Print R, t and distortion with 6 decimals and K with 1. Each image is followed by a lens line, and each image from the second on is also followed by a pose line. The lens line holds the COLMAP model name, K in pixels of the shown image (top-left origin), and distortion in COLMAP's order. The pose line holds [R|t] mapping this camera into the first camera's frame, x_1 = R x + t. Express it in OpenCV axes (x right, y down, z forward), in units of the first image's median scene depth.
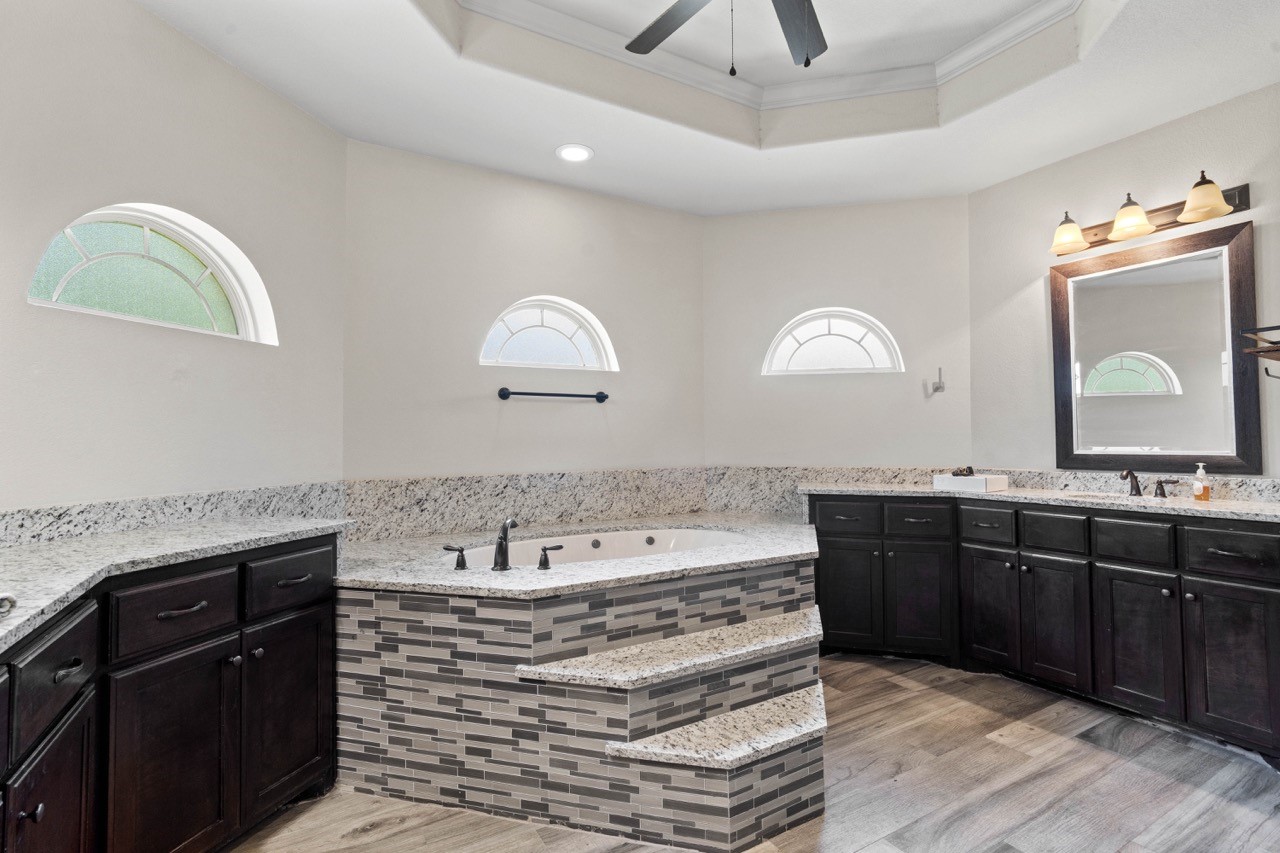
lens RADIAL K [[611.8, 0, 647.0], [0, 611.8, 419.7], [0, 0, 1]] dist [-0.005908, 0.000872]
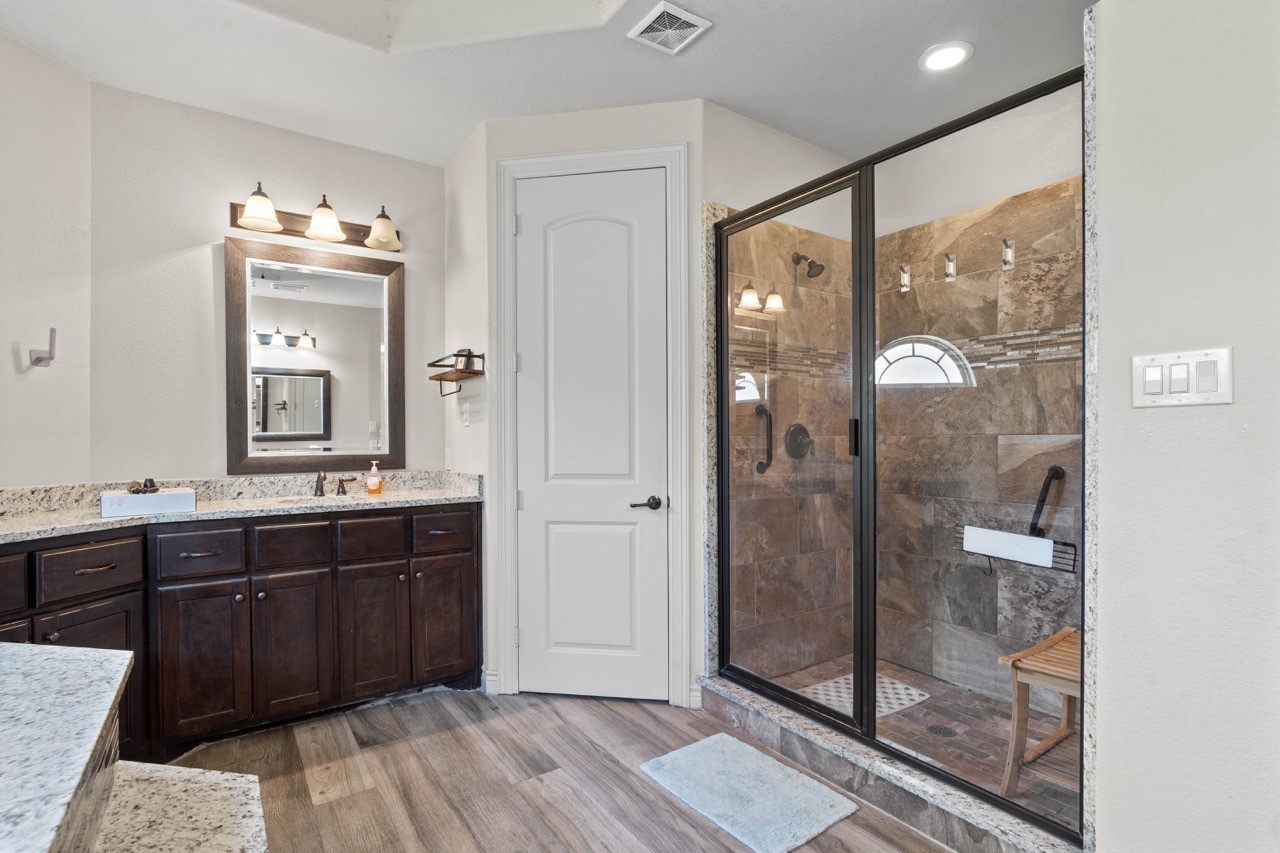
lens RADIAL K [[611.8, 0, 645.4], [0, 611.8, 436.7], [0, 0, 1]] dist [-0.005908, 0.000872]
pose [[-0.071348, 0.002600, 0.997448, -0.263514], [-0.031593, 0.999489, -0.004865, 0.014988], [-0.996951, -0.031860, -0.071229, 0.568508]]
